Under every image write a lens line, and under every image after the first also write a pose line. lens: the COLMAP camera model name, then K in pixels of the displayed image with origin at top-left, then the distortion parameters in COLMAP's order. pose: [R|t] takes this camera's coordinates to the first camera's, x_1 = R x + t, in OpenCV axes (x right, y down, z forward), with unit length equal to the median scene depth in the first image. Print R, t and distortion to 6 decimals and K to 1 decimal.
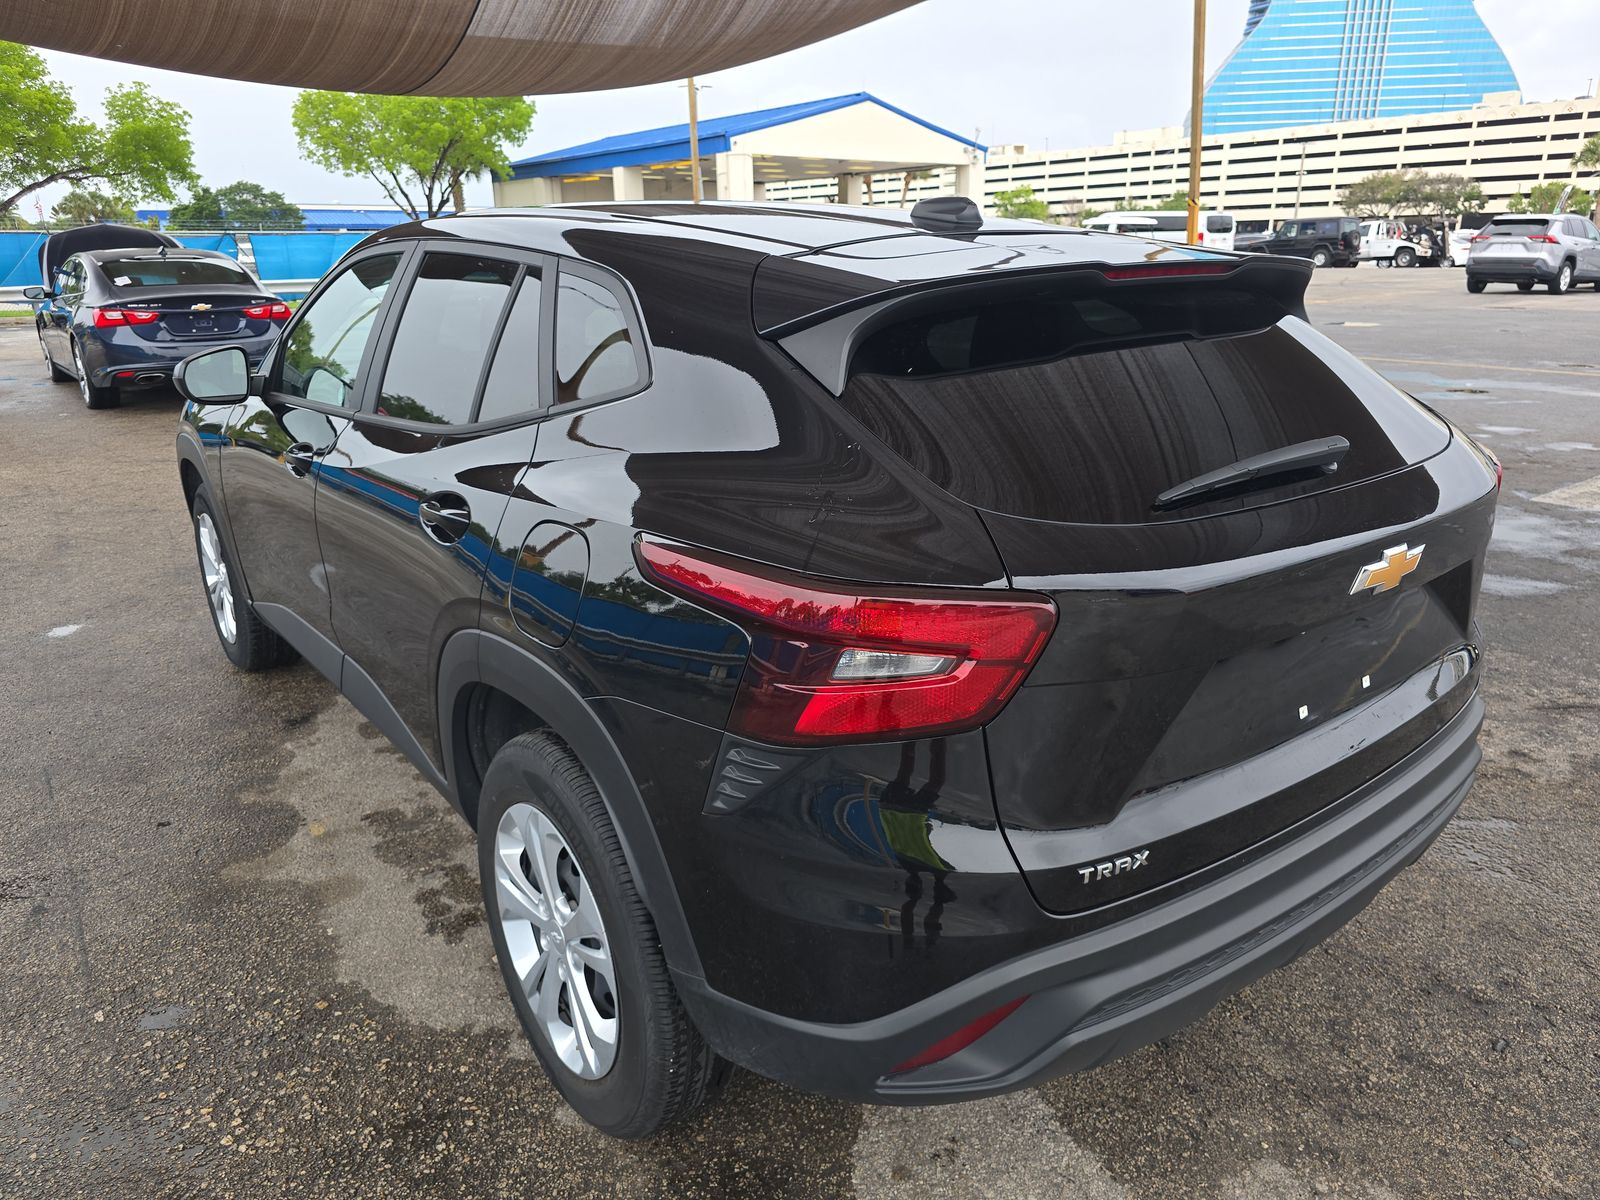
lens RADIAL K [[1095.8, 0, 740.9], [0, 1095.8, 598.5], [0, 0, 1]] dist [0.005541, -0.027242]
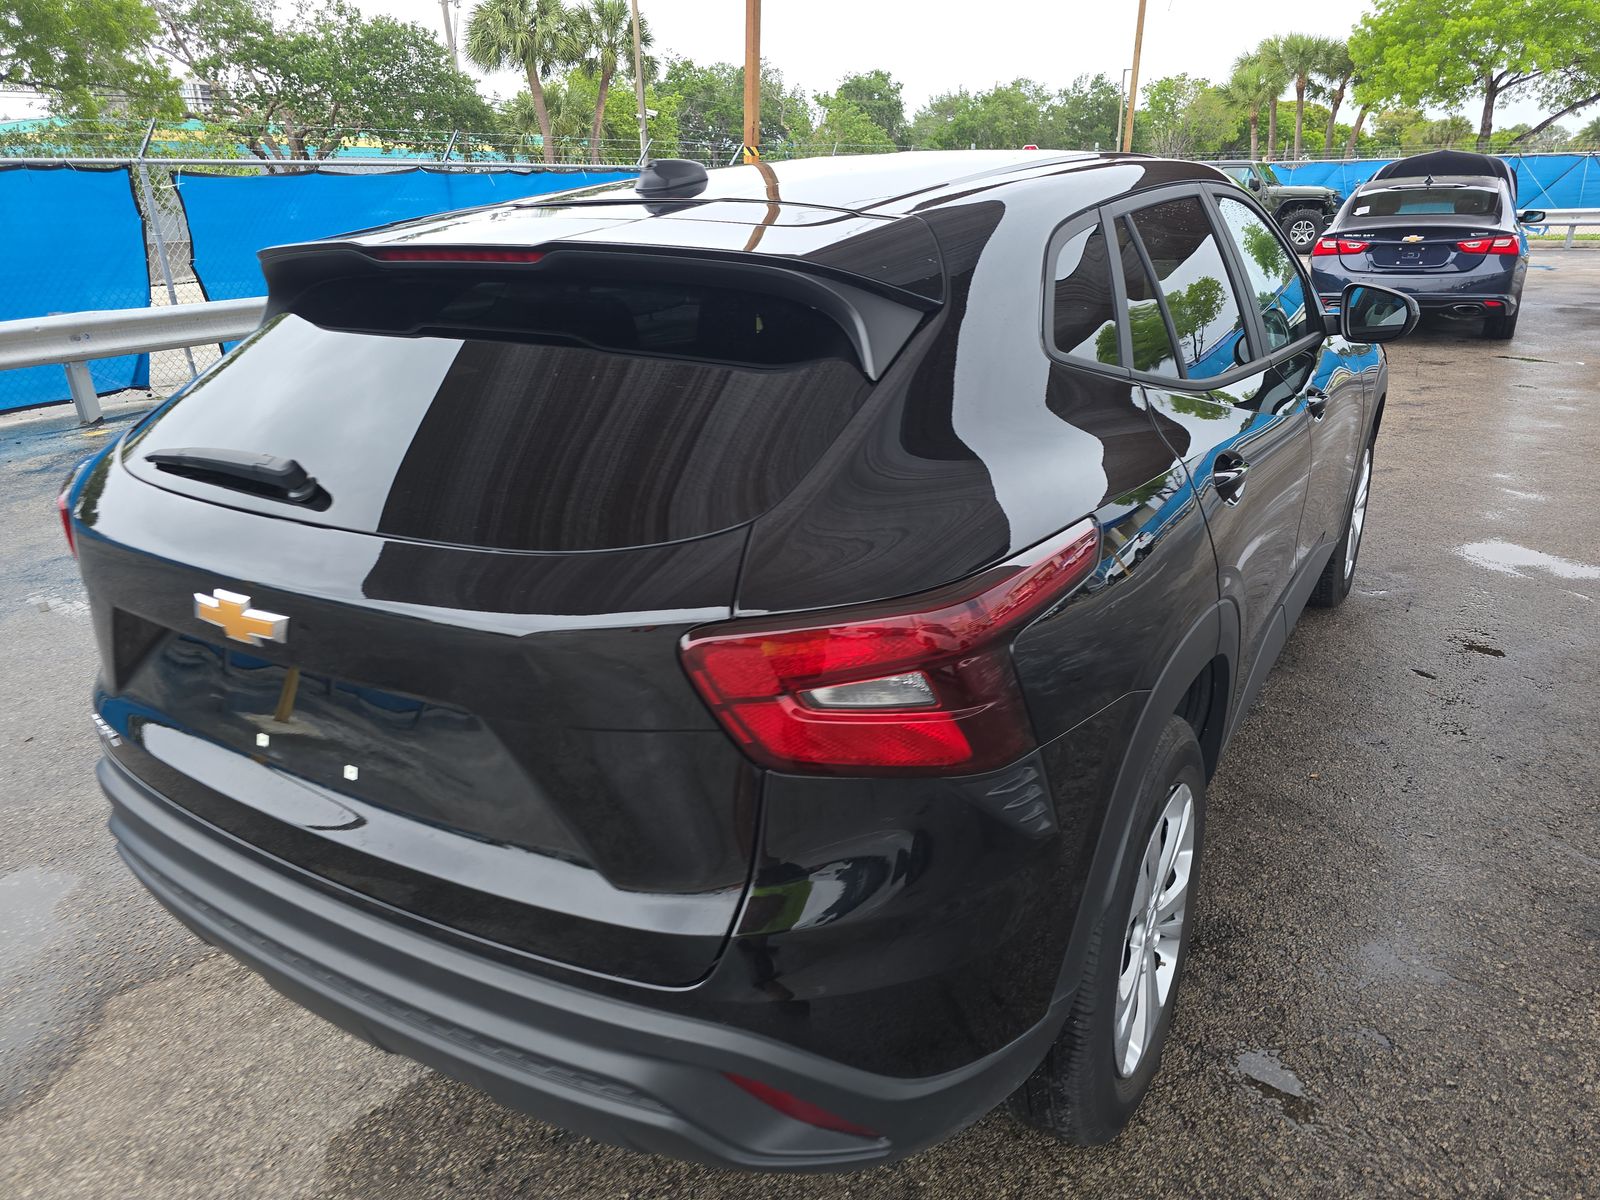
lens RADIAL K [[1068.7, 0, 800.0], [0, 1068.7, 600.0], [0, 0, 1]] dist [0.001346, -0.021277]
pose [[0.348866, 0.315062, -0.882626, 0.092145], [-0.247396, 0.939349, 0.237525, -0.021416], [0.903929, 0.135493, 0.405653, 0.066421]]
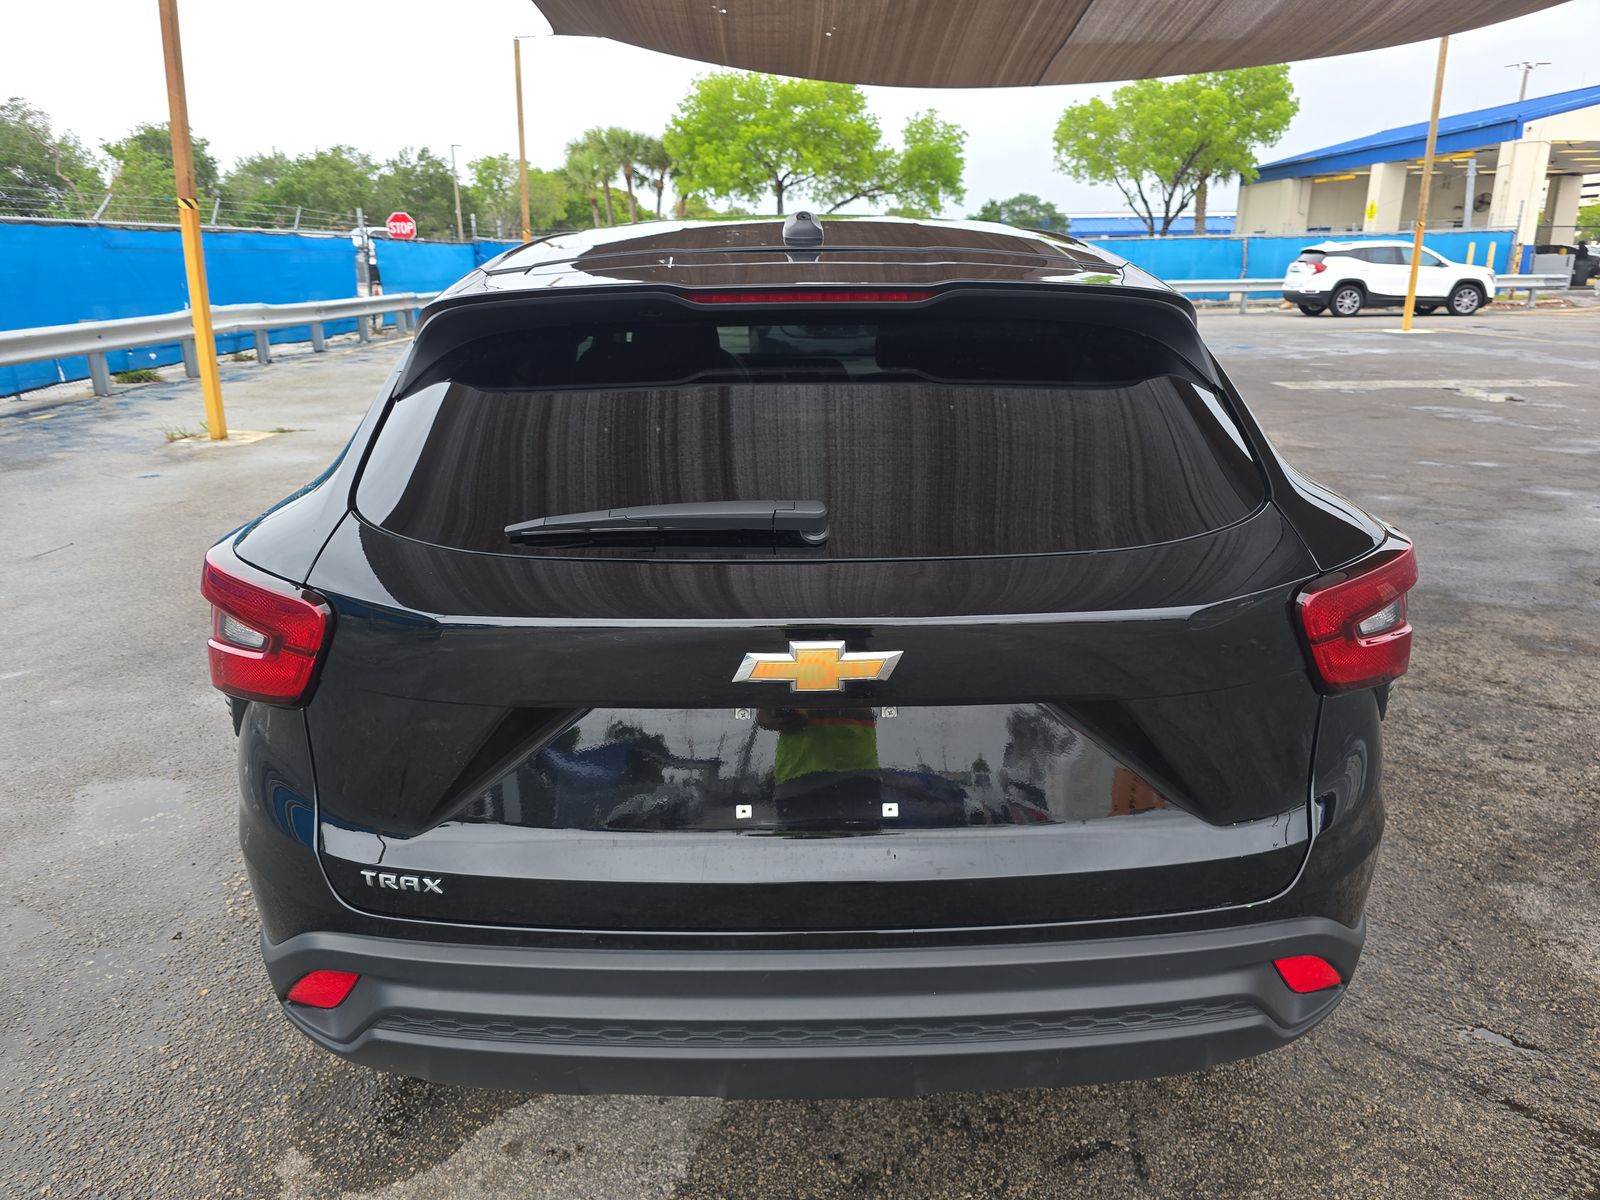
lens RADIAL K [[1051.1, 0, 794.1], [0, 1051.1, 609.0], [0, 0, 1]] dist [0.007025, -0.019673]
pose [[0.801026, 0.185502, -0.569162, 0.063336], [-0.176057, 0.981730, 0.072188, -0.007622], [0.572155, 0.042381, 0.819050, 0.023347]]
